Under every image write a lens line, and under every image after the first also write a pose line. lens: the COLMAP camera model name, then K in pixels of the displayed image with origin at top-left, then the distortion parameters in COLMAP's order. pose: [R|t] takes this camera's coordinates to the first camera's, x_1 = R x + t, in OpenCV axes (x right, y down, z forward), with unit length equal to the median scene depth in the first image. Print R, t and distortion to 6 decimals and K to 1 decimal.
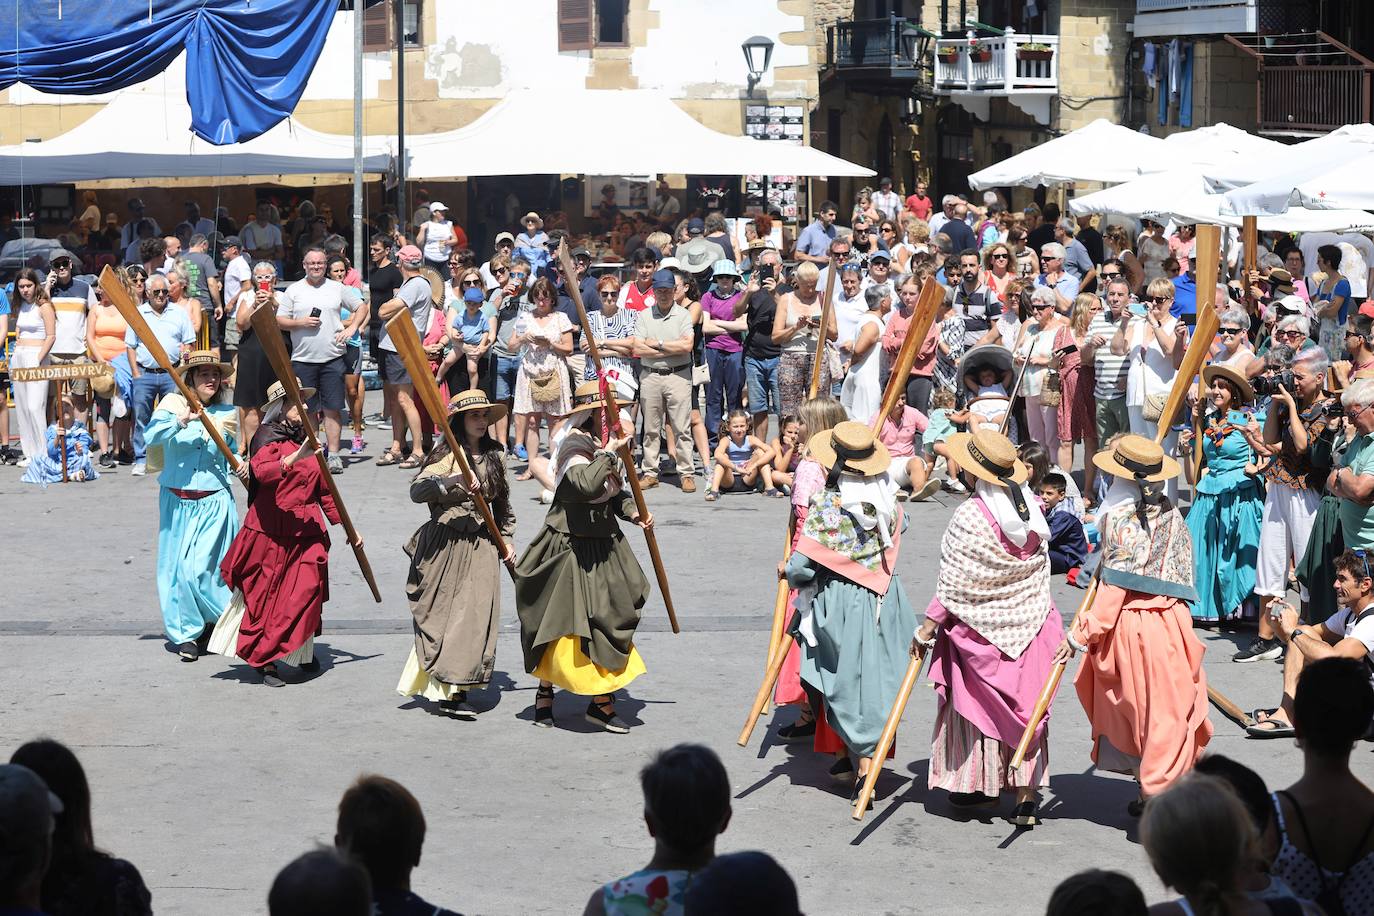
lens RADIAL K [[2777.7, 0, 686.4], [0, 2777.7, 423.3], [0, 0, 1]] dist [-0.371397, -0.070925]
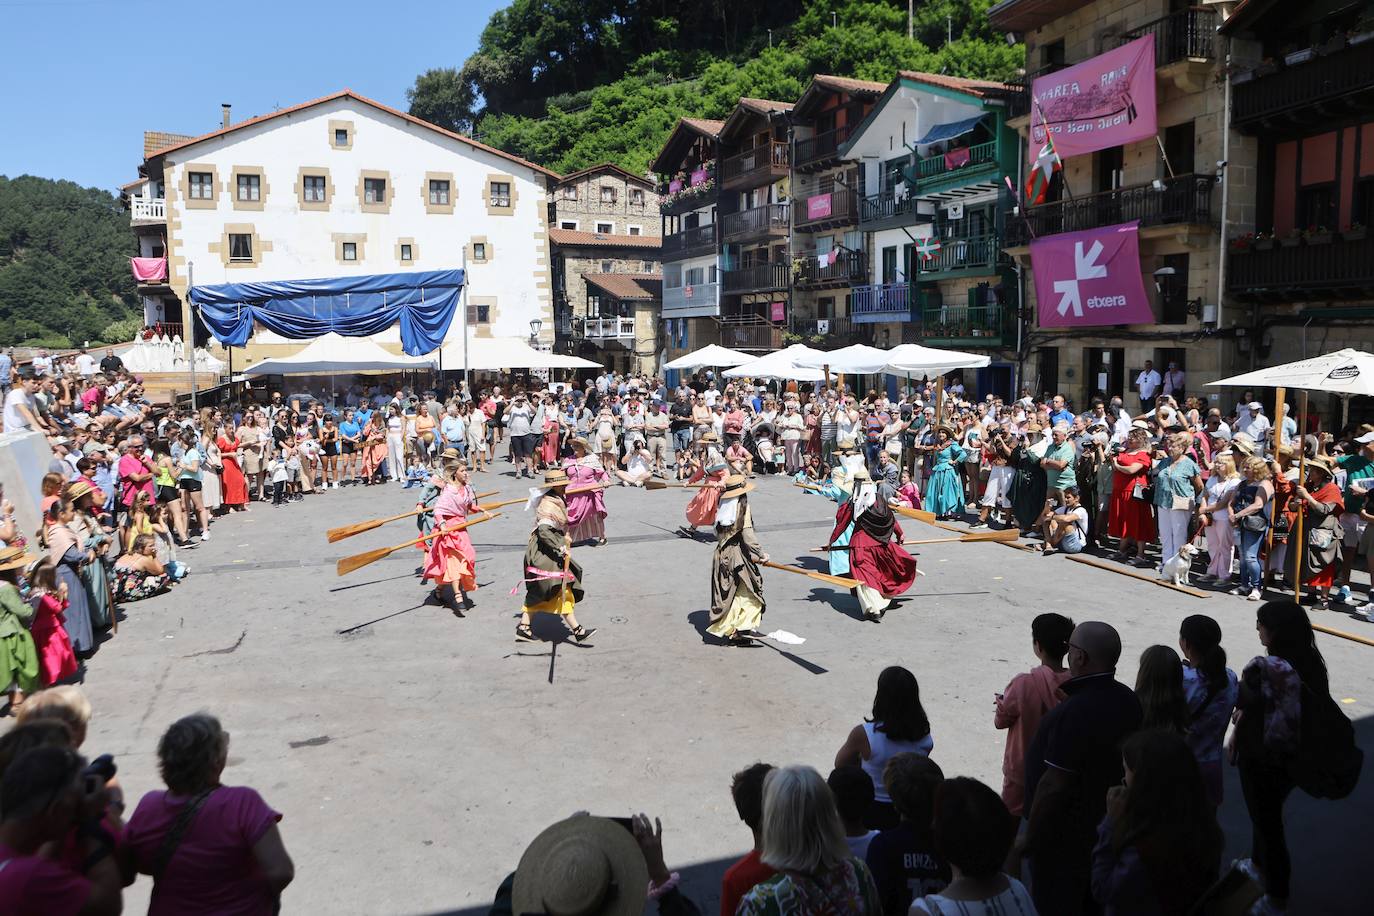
lens RADIAL K [[931.7, 0, 671.0], [0, 931.7, 408.6], [0, 0, 1]] dist [-0.116918, 0.081645]
pose [[0.960327, -0.027068, 0.277559, -0.108459], [0.040234, 0.998313, -0.041850, -0.002586], [-0.275958, 0.051357, 0.959797, 0.046424]]
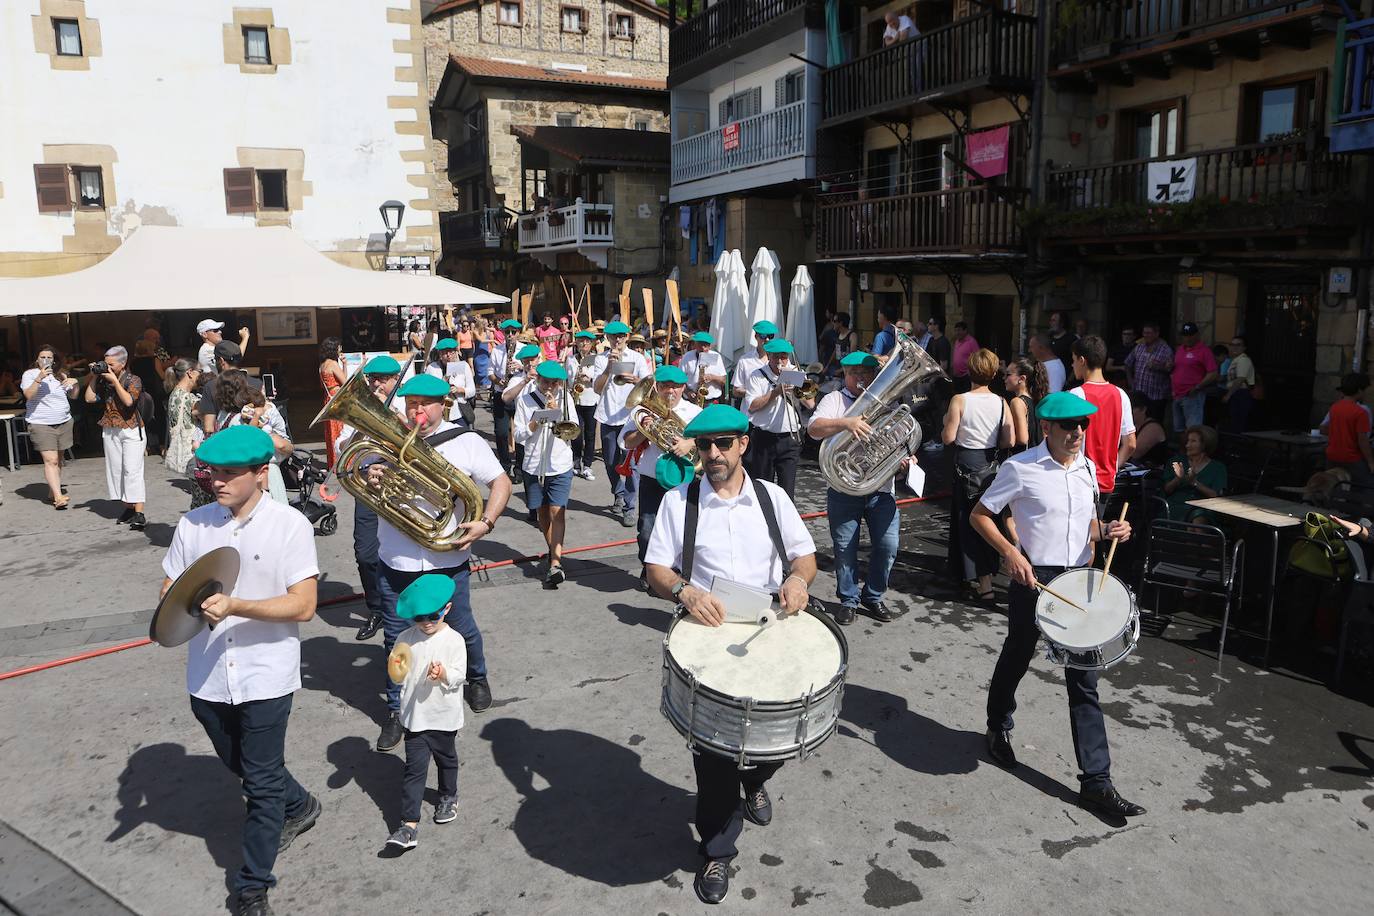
lens RADIAL K [[963.4, 0, 690.5], [0, 963.4, 431.5], [0, 0, 1]] dist [-0.105396, 0.072086]
pose [[0.953444, -0.056067, 0.296312, 0.021651], [0.045493, 0.998062, 0.042465, -0.045422], [-0.298118, -0.027008, 0.954147, 0.533176]]
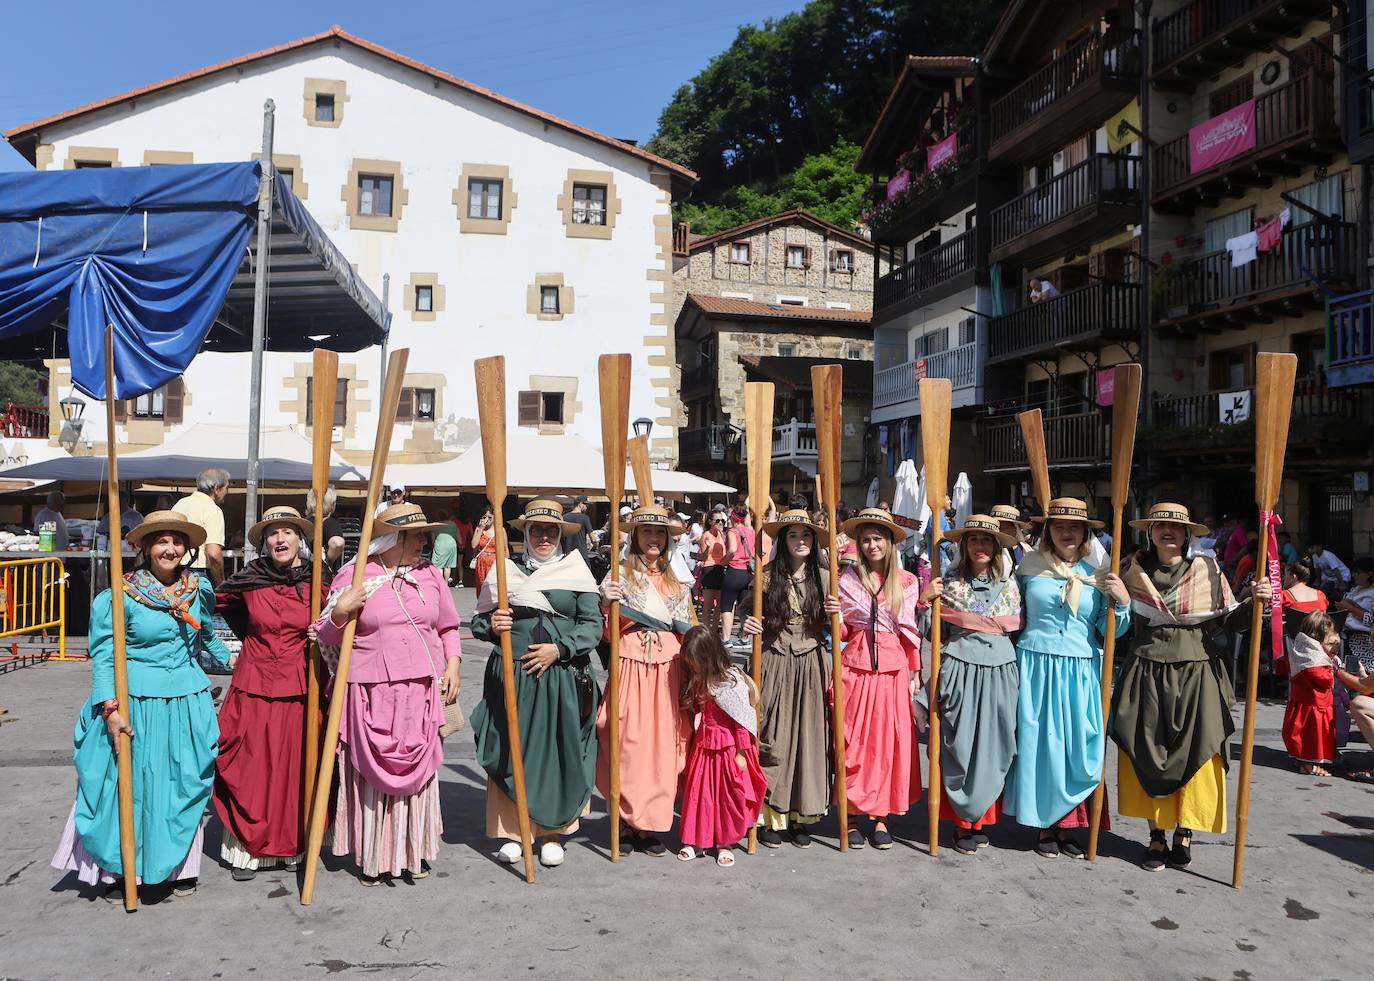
lens RADIAL K [[1070.4, 0, 643.2], [0, 1070.4, 475.8], [0, 0, 1]] dist [-0.101834, 0.076580]
pose [[0.998789, 0.018459, 0.045608, -0.001829], [-0.011693, 0.989452, -0.144388, -0.016457], [-0.047792, 0.143680, 0.988470, 0.385739]]
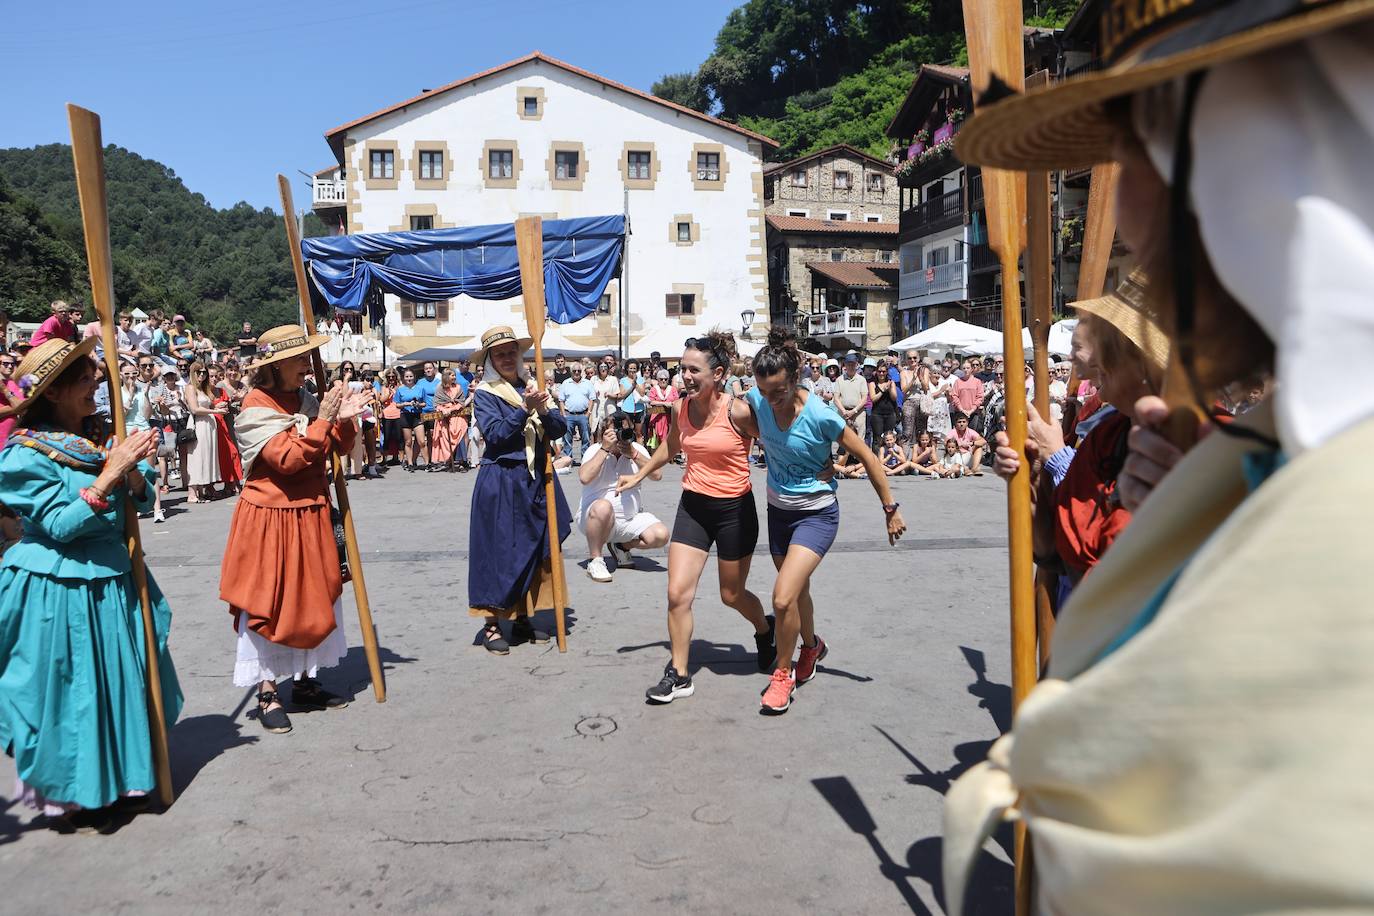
lens RADIAL K [[963.4, 0, 690.5], [0, 963.4, 431.5], [0, 0, 1]] dist [-0.105396, 0.072086]
pose [[0.999082, -0.008764, 0.041927, -0.061516], [0.011043, 0.998456, -0.054441, 0.013104], [-0.041385, 0.054854, 0.997636, 0.156892]]
